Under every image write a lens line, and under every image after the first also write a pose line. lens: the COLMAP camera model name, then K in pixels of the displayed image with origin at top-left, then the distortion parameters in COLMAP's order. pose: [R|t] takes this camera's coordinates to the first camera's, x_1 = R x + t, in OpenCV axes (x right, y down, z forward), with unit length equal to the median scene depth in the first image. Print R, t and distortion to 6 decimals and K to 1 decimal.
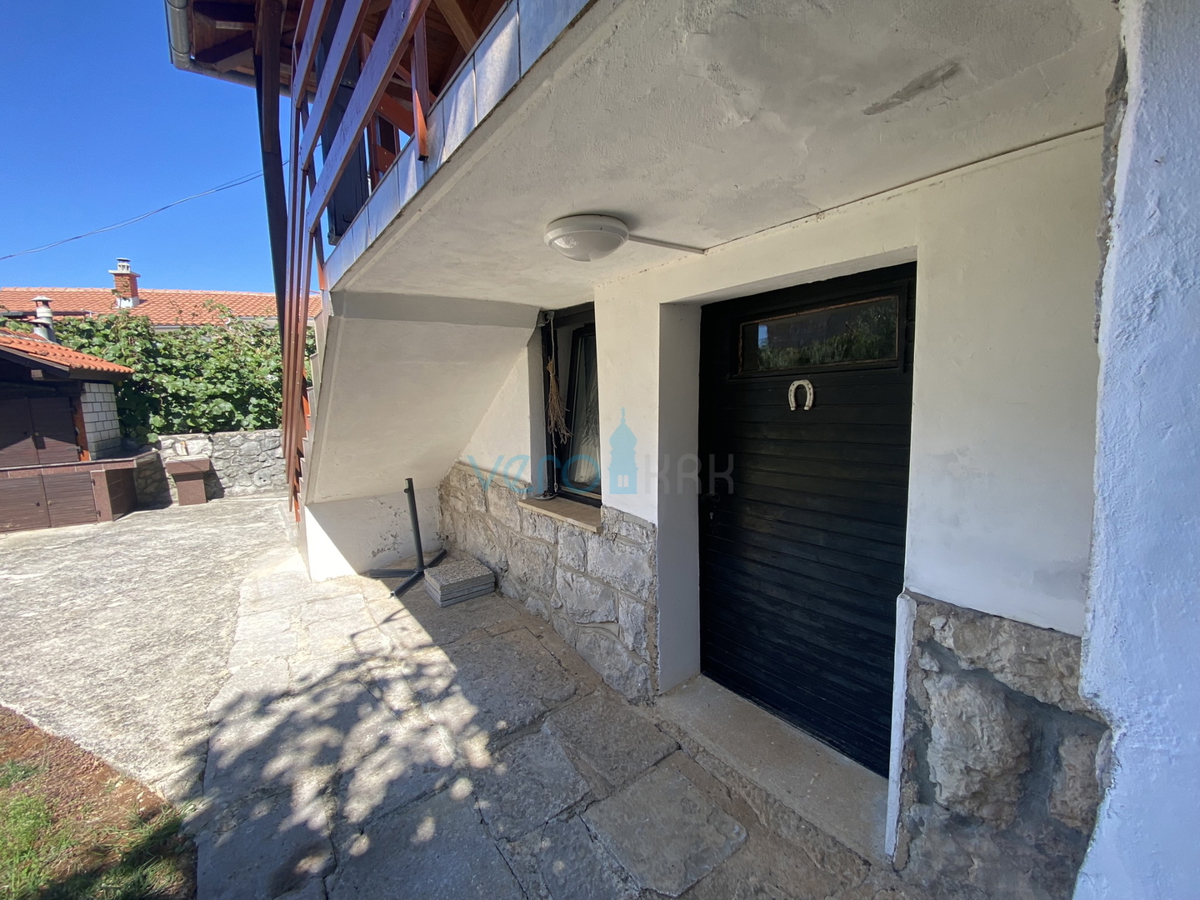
lens RADIAL K [[495.8, 0, 606.9], [0, 495.8, 446.0], [0, 0, 1]] dist [0.029526, -0.024452]
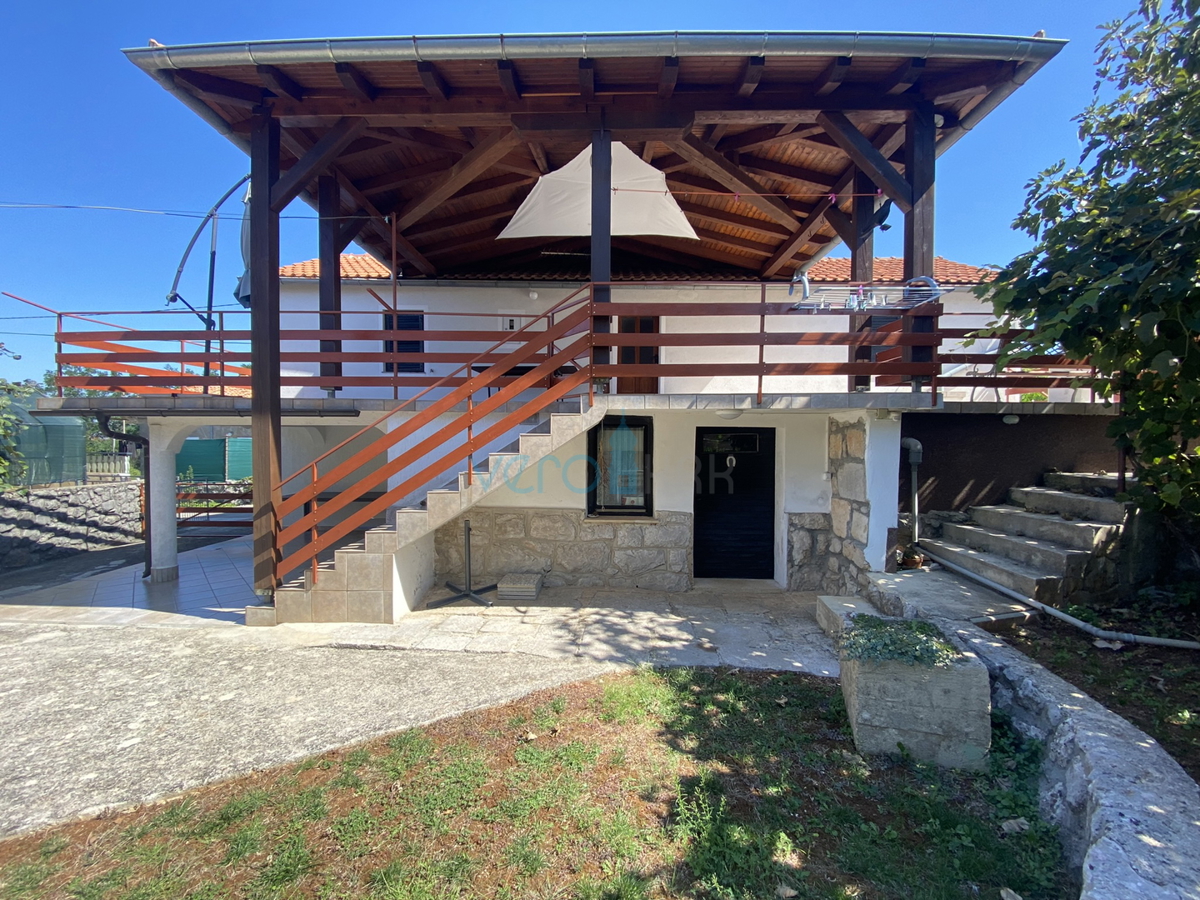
lens RADIAL K [[489.3, 0, 596.2], [0, 489.3, 446.8], [0, 0, 1]] dist [0.029853, -0.024134]
pose [[0.606071, 0.020701, 0.795141, -1.623604], [0.063155, 0.995253, -0.074049, -0.014719], [-0.792899, 0.095096, 0.601887, -0.090397]]
